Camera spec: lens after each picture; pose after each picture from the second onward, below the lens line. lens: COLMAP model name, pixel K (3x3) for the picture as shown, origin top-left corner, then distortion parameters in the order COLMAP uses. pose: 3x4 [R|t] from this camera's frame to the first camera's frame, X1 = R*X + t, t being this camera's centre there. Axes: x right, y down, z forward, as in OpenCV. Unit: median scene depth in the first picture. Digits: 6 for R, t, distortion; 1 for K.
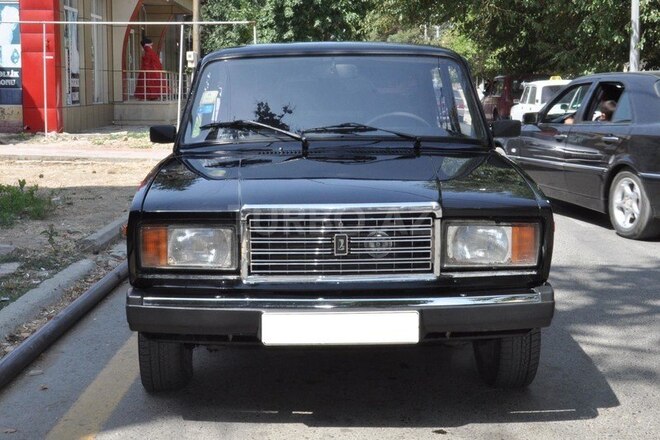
lens RADIAL K [[914.2, 0, 325.7], [0, 914.2, 222.3], [0, 0, 1]] dist [-0.006224, 0.000000]
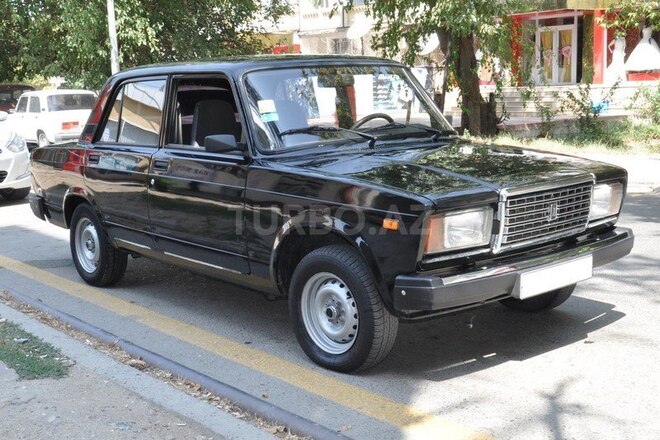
lens RADIAL K [[817.6, 0, 328.0], [0, 817.6, 218.1], [0, 0, 1]] dist [0.015514, 0.000000]
pose [[0.771361, -0.115685, 0.625795, -0.125641], [0.115001, 0.992489, 0.041720, -0.006877], [-0.625921, 0.039786, 0.778871, 0.038644]]
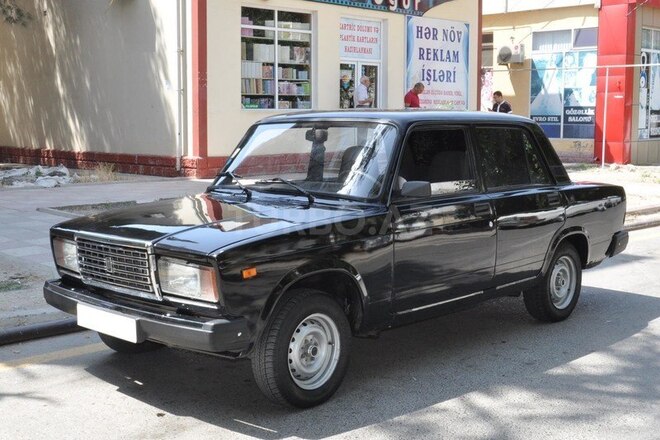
lens RADIAL K [[817.6, 0, 331.5], [0, 817.6, 218.8], [0, 0, 1]] dist [0.015514, 0.000000]
pose [[0.721023, 0.082278, -0.688009, 0.150756], [-0.098478, 0.995014, 0.015789, -0.013526], [0.685877, 0.056369, 0.725531, 0.039318]]
